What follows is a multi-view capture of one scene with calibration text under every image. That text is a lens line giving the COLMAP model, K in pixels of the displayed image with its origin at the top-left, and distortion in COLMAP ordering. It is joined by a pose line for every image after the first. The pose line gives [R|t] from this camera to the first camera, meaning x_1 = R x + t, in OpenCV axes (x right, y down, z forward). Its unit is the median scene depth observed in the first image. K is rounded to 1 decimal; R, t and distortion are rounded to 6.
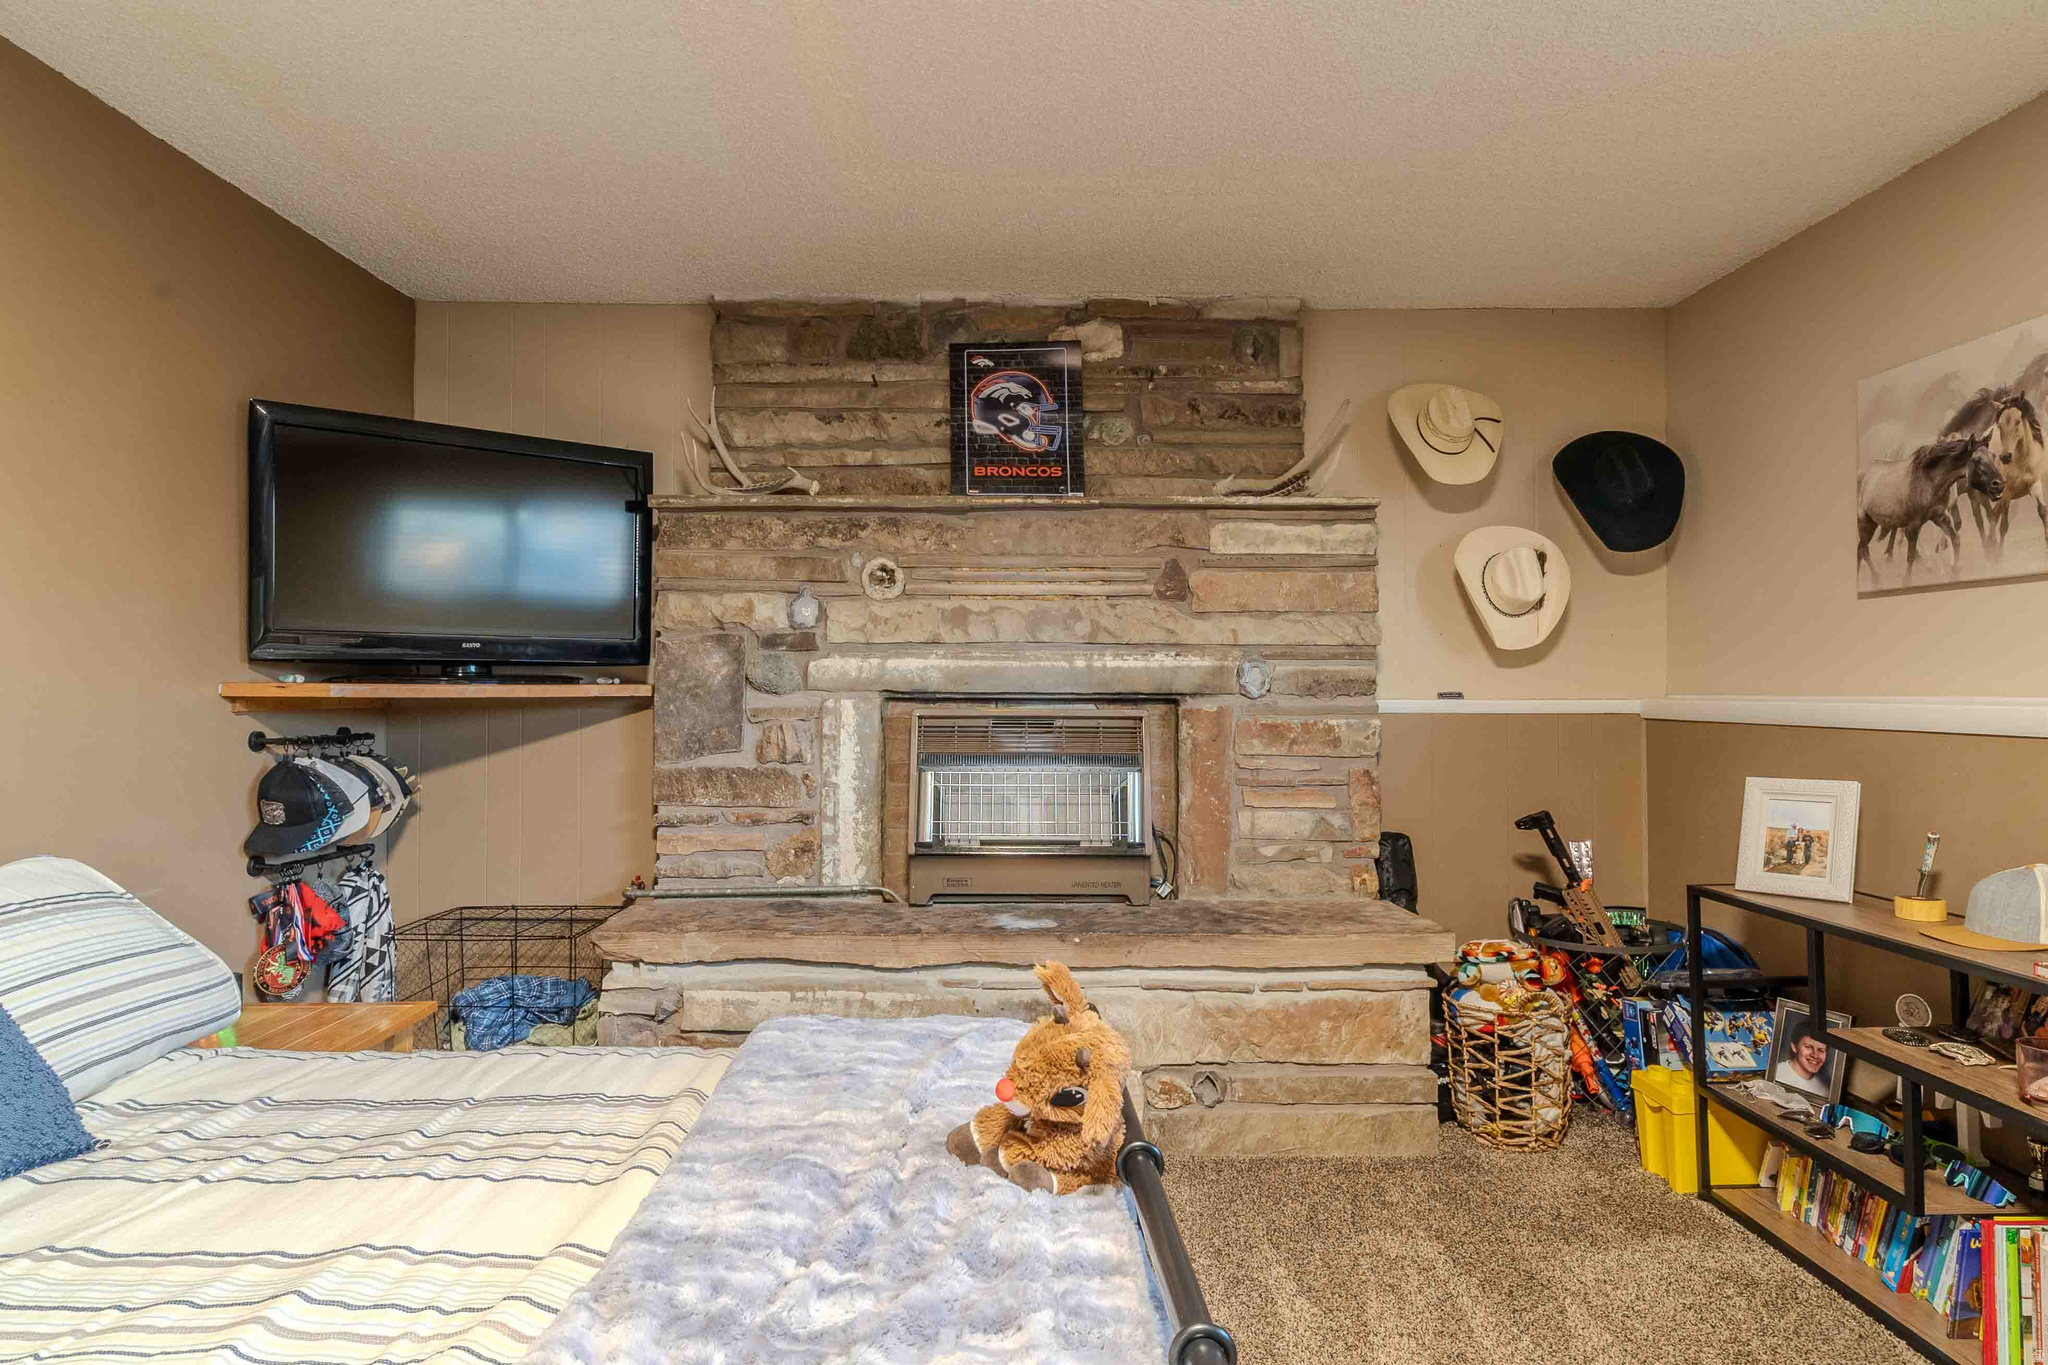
lens RADIAL K [[1073.7, 0, 1014.6], [0, 1073.7, 681.1], [0, 0, 1]] dist [0.000614, -0.000510]
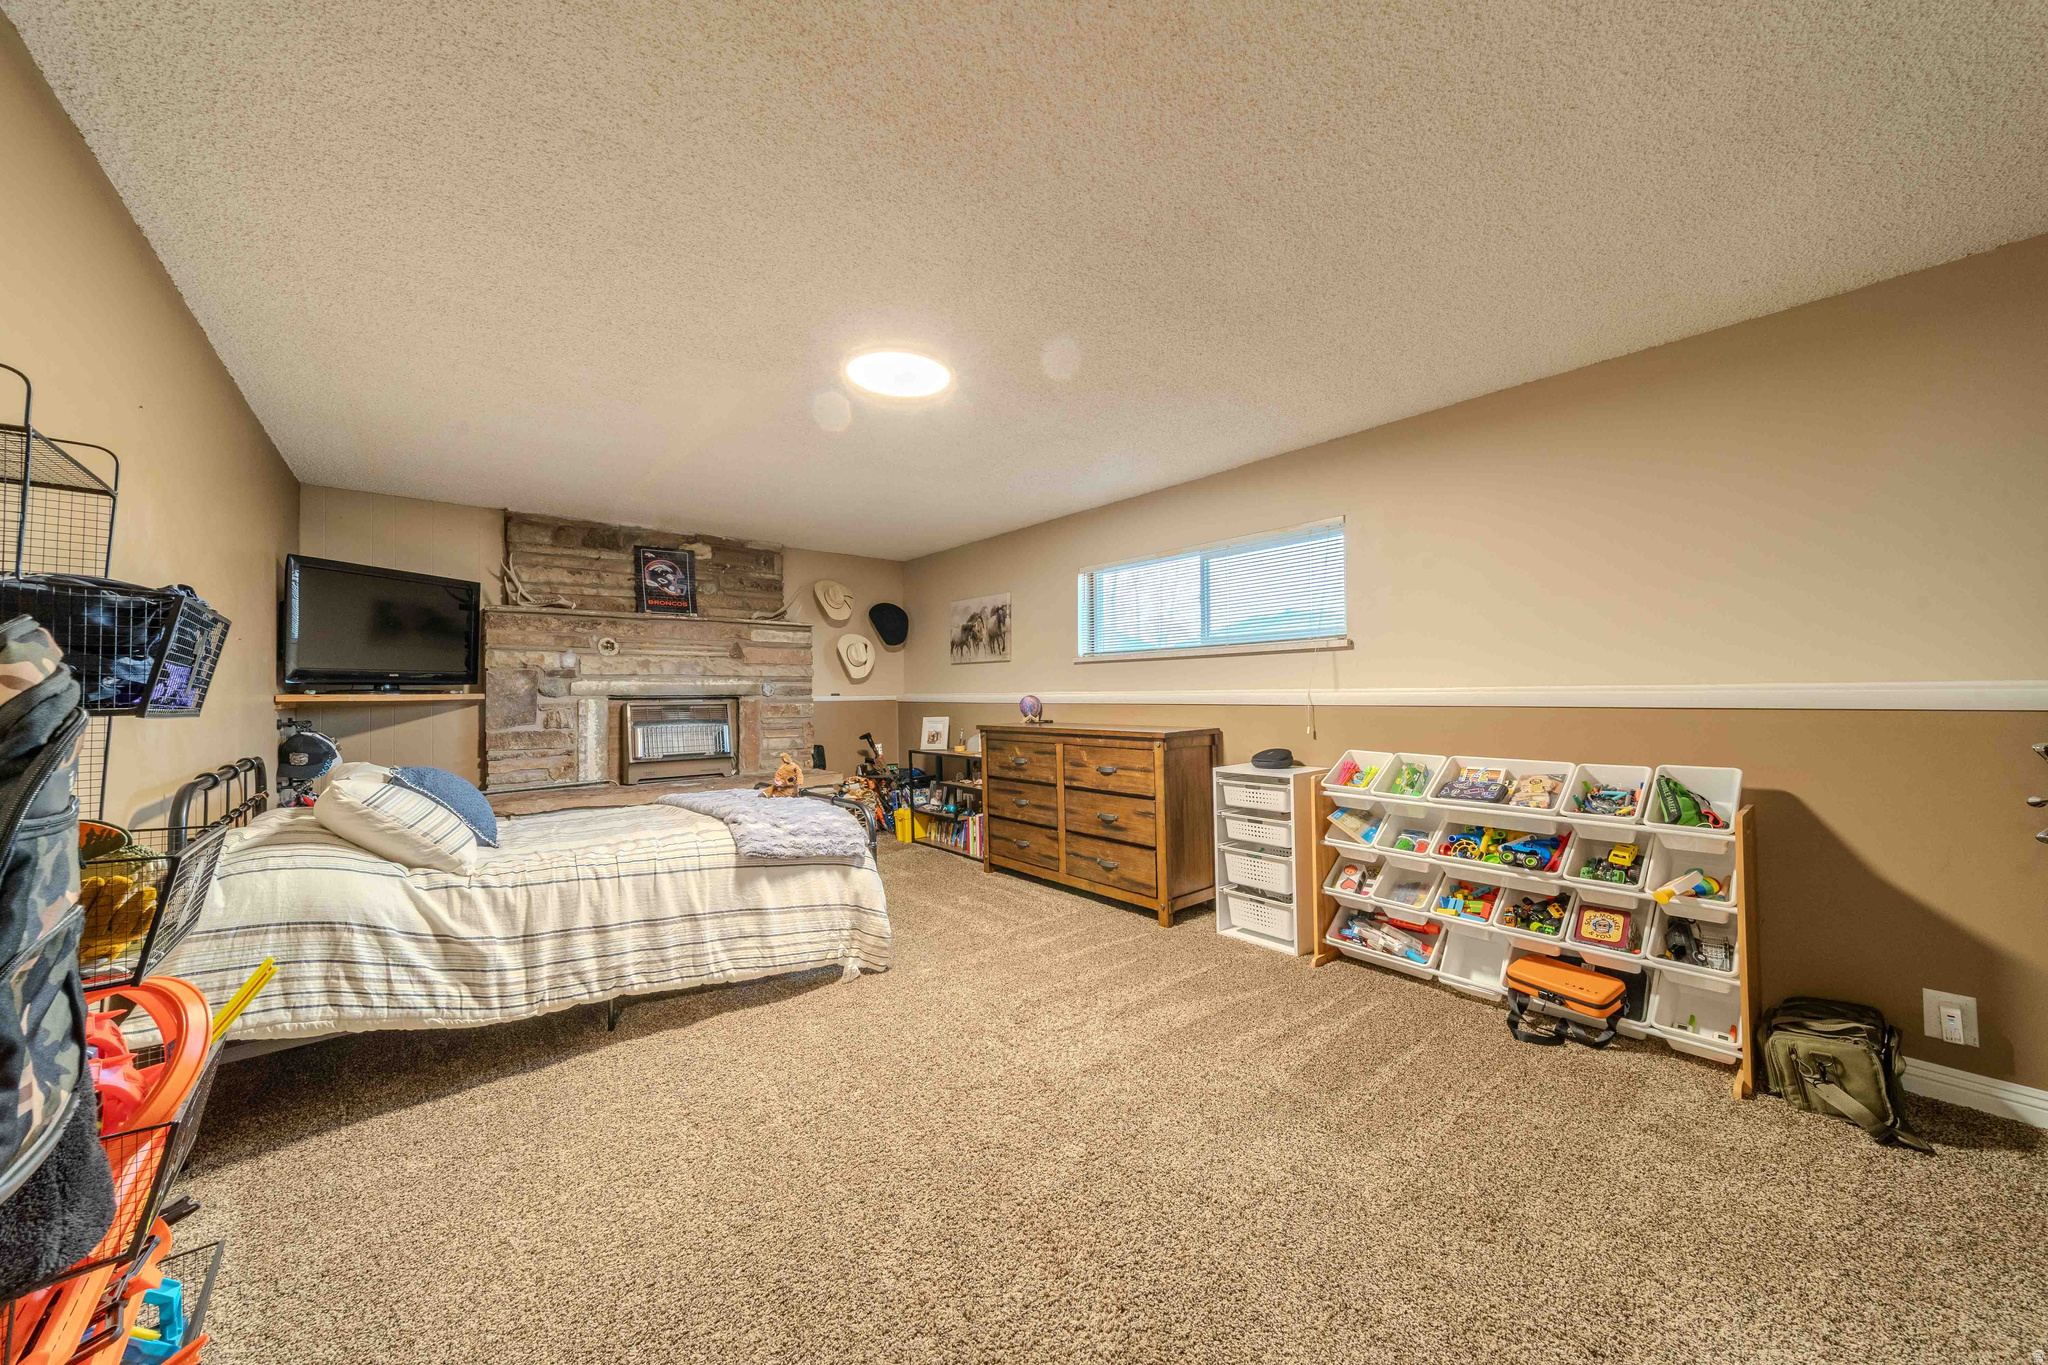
lens RADIAL K [[714.5, 0, 1017.6], [0, 714.5, 683.7], [0, 0, 1]] dist [-0.000245, -0.000001]
pose [[0.768755, -0.001448, 0.639541, -0.430765], [0.006107, 0.999968, -0.005076, -0.002669], [-0.639514, 0.007808, 0.768740, -0.748643]]
